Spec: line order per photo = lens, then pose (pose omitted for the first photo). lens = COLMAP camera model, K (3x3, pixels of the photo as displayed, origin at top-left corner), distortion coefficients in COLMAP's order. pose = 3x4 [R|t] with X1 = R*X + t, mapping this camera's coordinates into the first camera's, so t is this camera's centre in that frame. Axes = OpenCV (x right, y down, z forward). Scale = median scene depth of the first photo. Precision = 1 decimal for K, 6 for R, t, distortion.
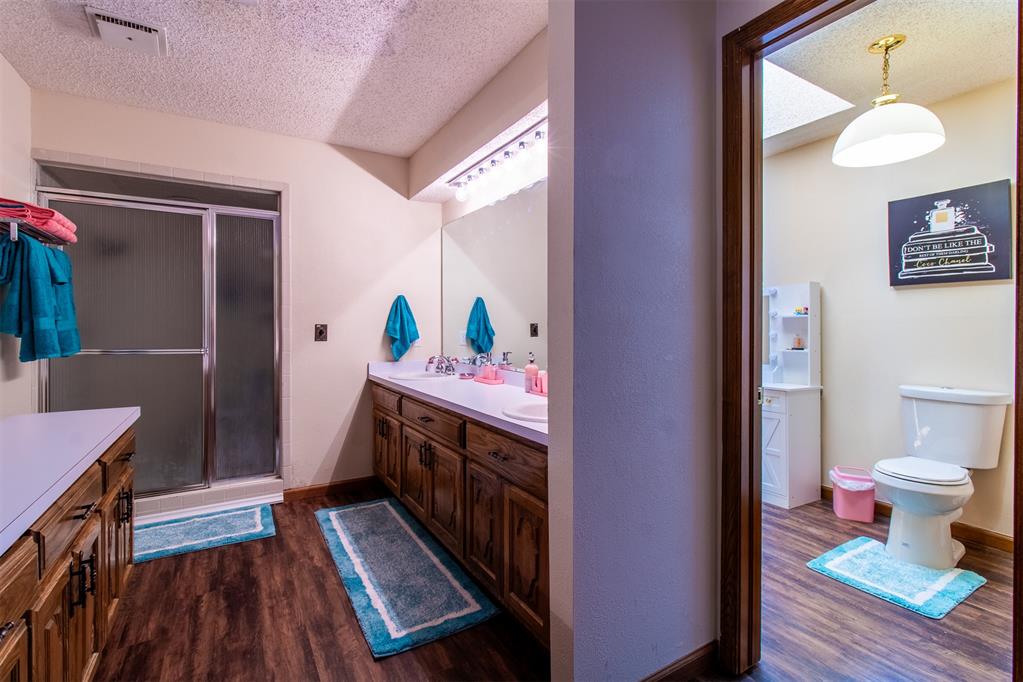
lens RADIAL K [[468.8, 0, 509.9], [0, 468.8, 331.8], [0, 0, 1]] dist [0.001854, -0.000552]
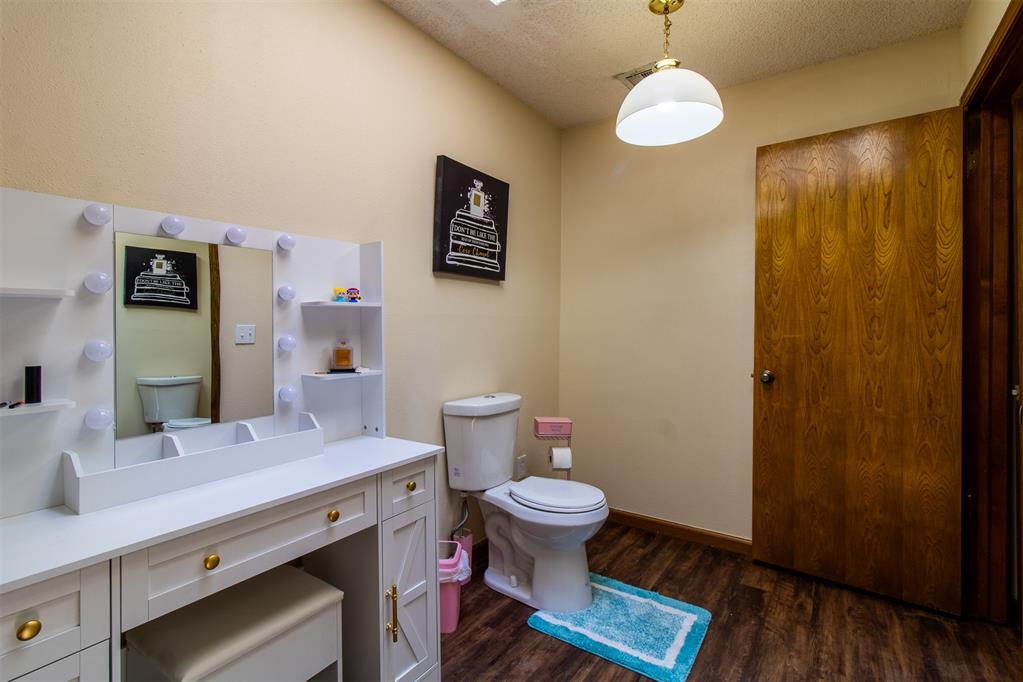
lens RADIAL K [[468.8, 0, 512.0], [0, 468.8, 327.7], [0, 0, 1]] dist [0.001854, -0.000552]
pose [[-0.411352, 0.000153, 0.911477, 0.107666], [0.004686, 0.999987, 0.001947, -0.010646], [-0.911465, 0.005072, -0.411347, 1.269794]]
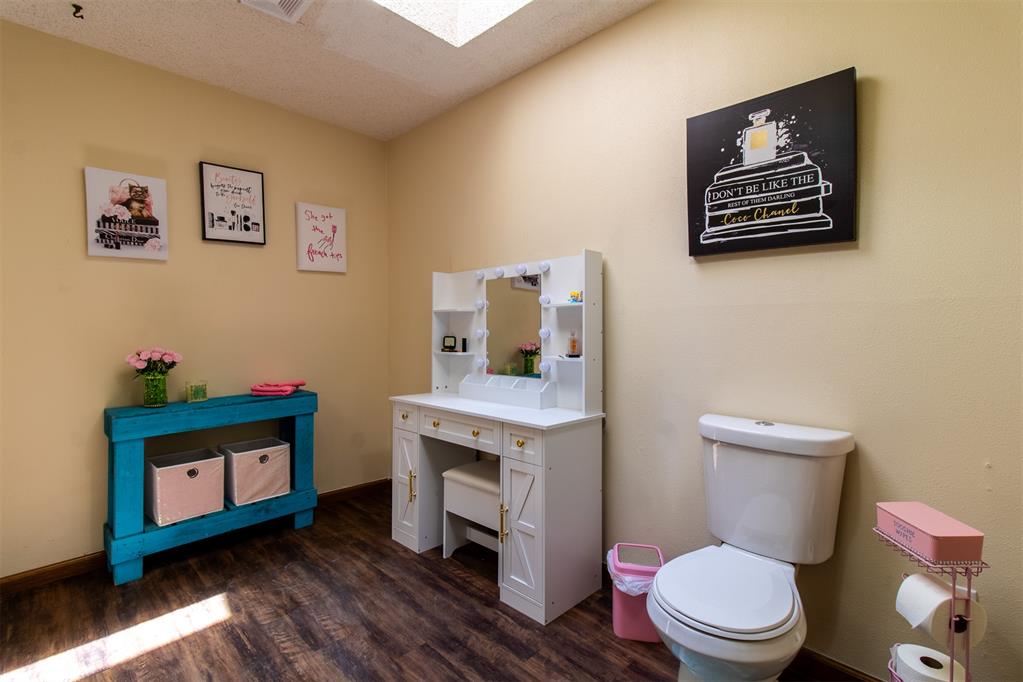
lens RADIAL K [[468.8, 0, 514.7], [0, 468.8, 333.7], [0, 0, 1]] dist [0.001854, -0.000552]
pose [[0.964924, -0.006852, 0.262441, 0.448678], [0.003010, 0.999882, 0.015039, -0.004579], [-0.262514, -0.013722, 0.964831, 0.487241]]
